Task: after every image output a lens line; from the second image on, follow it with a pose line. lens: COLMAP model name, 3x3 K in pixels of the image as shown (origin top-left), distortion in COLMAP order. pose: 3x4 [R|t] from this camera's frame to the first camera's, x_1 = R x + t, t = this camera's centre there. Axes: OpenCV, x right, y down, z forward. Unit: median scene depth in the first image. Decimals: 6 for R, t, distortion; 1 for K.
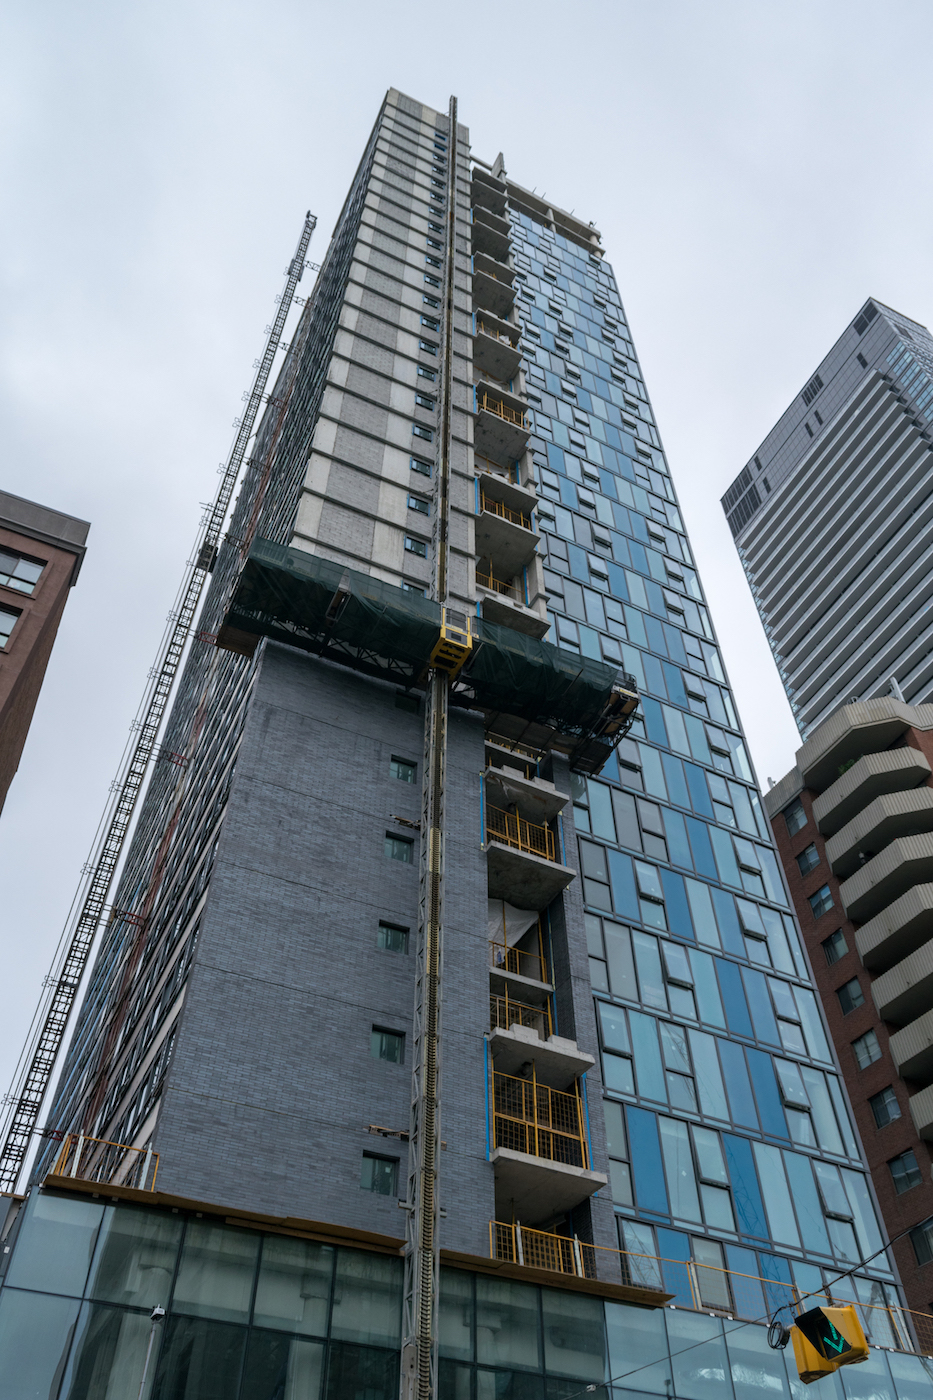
lens RADIAL K [[1075.1, 0, 466.5], [0, 1075.1, 700.0], [0, 0, 1]] dist [0.004640, 0.003065]
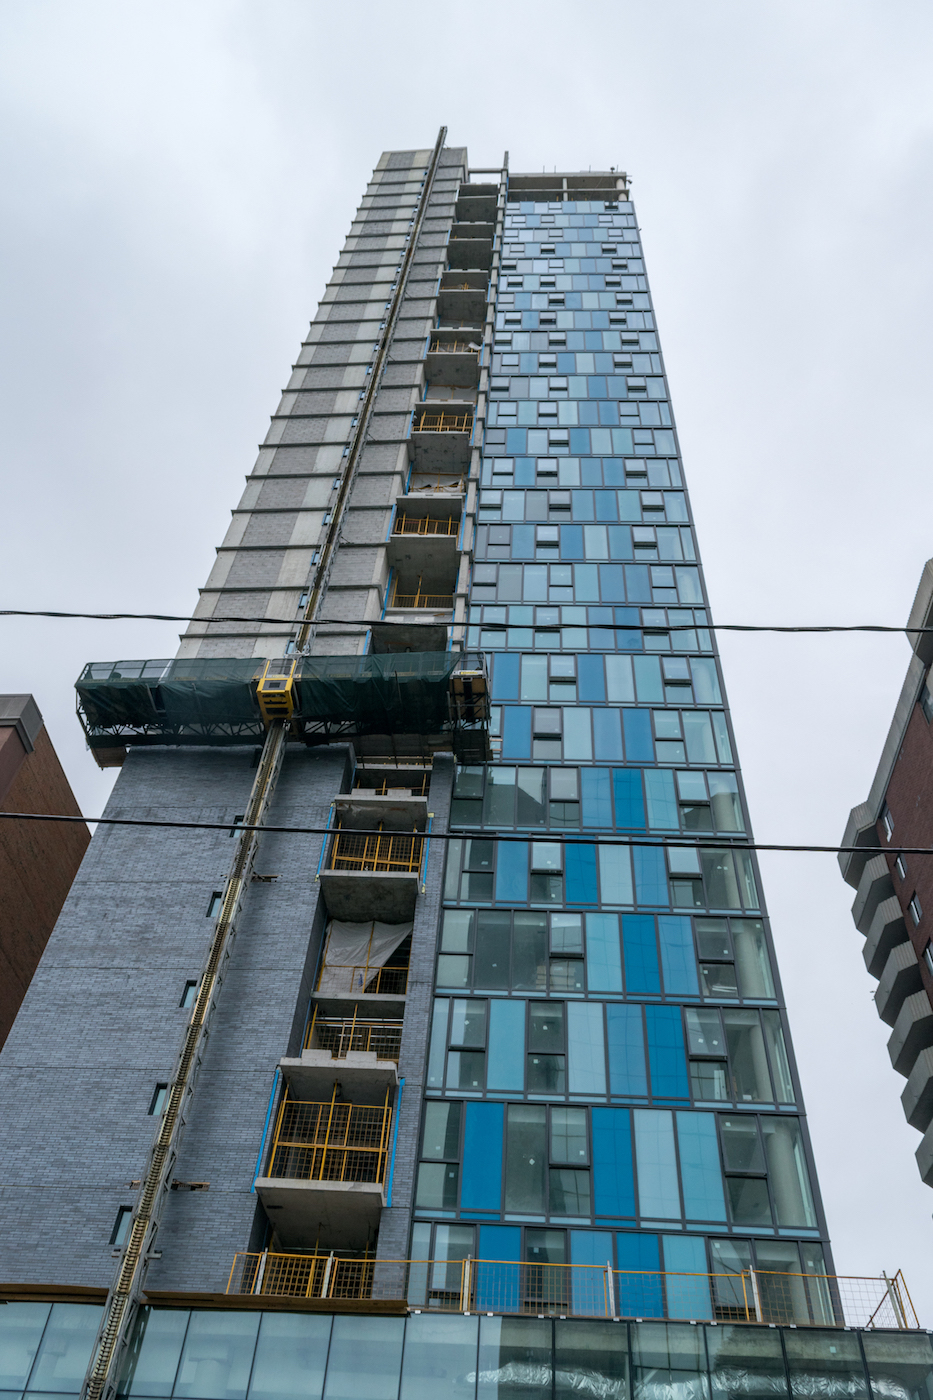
lens RADIAL K [[1089.5, 0, 466.5], [0, 1089.5, 700.0], [0, 0, 1]] dist [0.005135, 0.001542]
pose [[0.869253, -0.338106, -0.360671, 0.618141], [0.329701, 0.940099, -0.086671, 0.125373], [0.368370, -0.043574, 0.928658, 0.118540]]
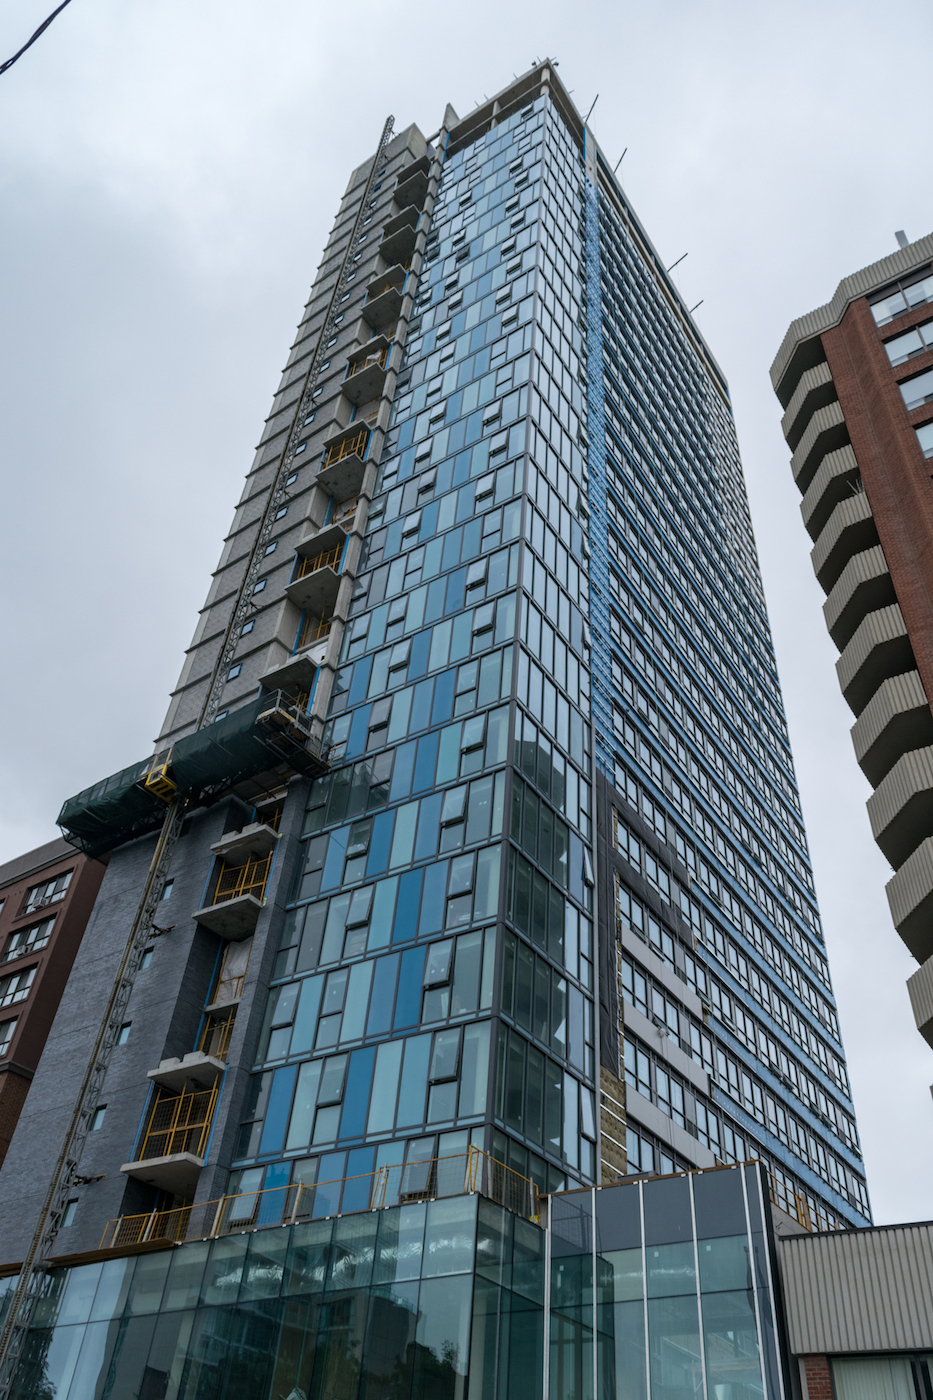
lens RADIAL K [[1075.1, 0, 466.5], [0, 1075.1, 700.0], [0, 0, 1]] dist [0.004640, 0.003065]
pose [[0.465187, -0.569848, -0.677402, 1.303714], [0.614098, 0.758900, -0.216691, 0.456373], [0.637561, -0.315190, 0.702973, 0.421036]]
